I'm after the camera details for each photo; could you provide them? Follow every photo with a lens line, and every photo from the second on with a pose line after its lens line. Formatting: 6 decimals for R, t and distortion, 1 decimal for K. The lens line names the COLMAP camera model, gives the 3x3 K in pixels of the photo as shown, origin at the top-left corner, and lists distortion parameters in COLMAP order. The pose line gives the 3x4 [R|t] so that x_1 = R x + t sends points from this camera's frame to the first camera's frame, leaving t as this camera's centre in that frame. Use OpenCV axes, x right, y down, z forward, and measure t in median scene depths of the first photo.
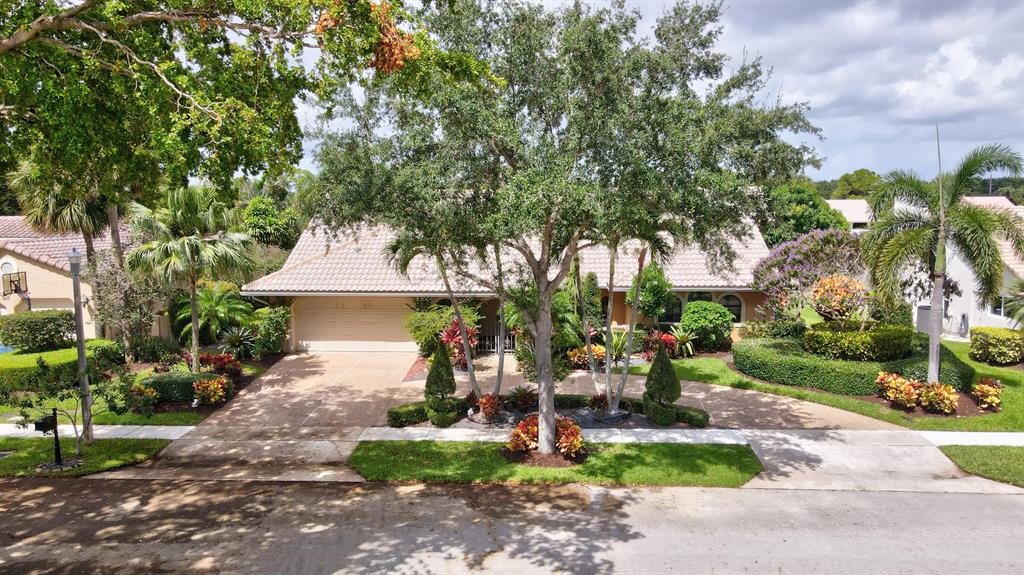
lens RADIAL K [[717.6, 0, 515.9], [0, 717.6, 285.4], [0, 0, 1]] dist [0.010080, 0.016927]
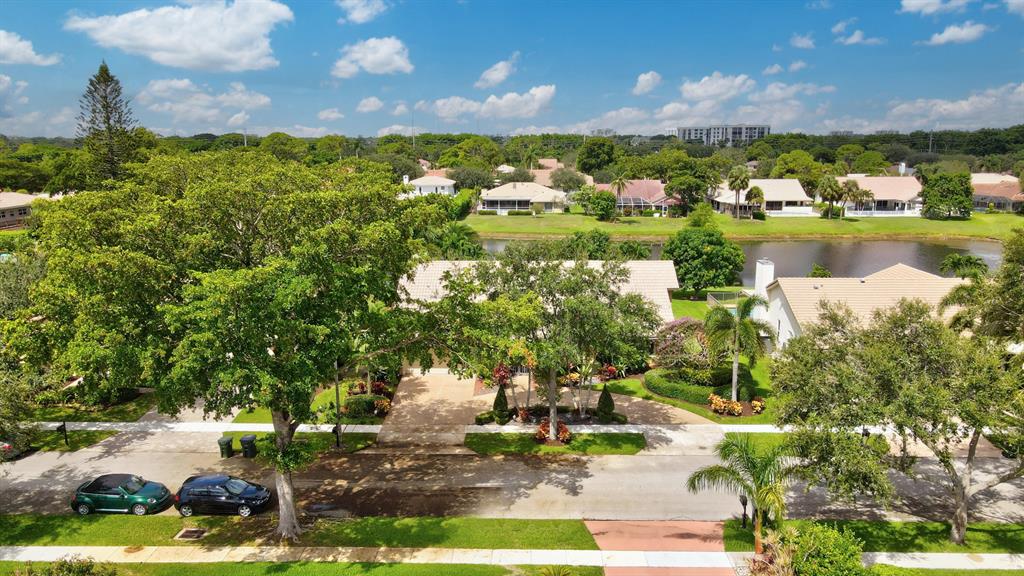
lens RADIAL K [[717.6, 0, 511.8], [0, 717.6, 289.9], [0, 0, 1]] dist [0.010080, 0.016927]
pose [[0.999271, -0.006734, 0.037588, -0.158709], [0.002892, 0.994847, 0.101349, -0.433817], [-0.038077, -0.101166, 0.994141, -1.117346]]
